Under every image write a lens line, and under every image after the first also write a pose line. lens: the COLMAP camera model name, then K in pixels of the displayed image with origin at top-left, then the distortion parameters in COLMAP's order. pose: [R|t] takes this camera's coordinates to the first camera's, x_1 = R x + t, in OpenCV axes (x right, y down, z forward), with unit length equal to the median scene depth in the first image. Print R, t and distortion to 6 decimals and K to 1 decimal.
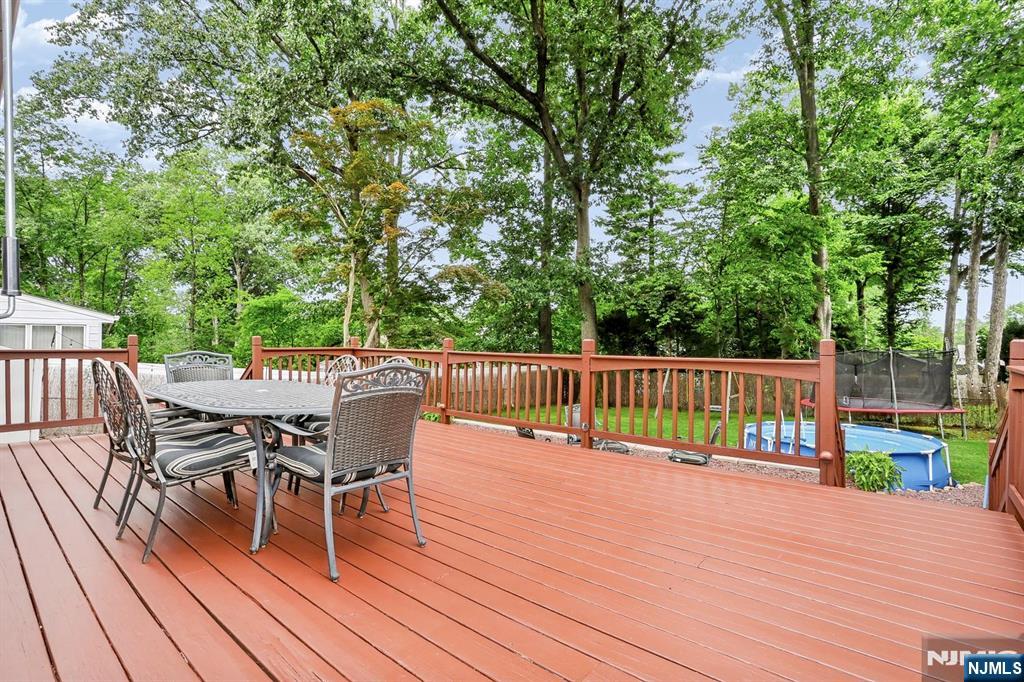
lens RADIAL K [[516.2, 0, 514.0], [0, 516.2, 339.6], [0, 0, 1]] dist [-0.054690, 0.016194]
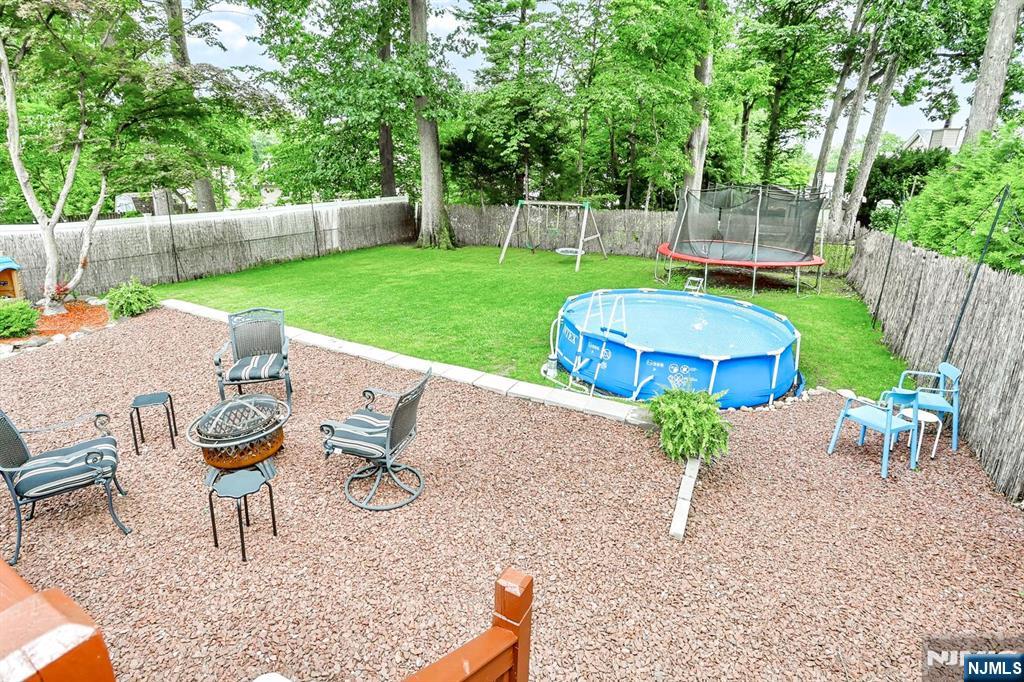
lens RADIAL K [[516.2, 0, 503.5], [0, 516.2, 336.5], [0, 0, 1]] dist [-0.054690, 0.016194]
pose [[0.983413, -0.050554, 0.174192, 0.085194], [-0.009133, 0.945352, 0.325924, -0.011543], [-0.181149, -0.322109, 0.929210, 0.107504]]
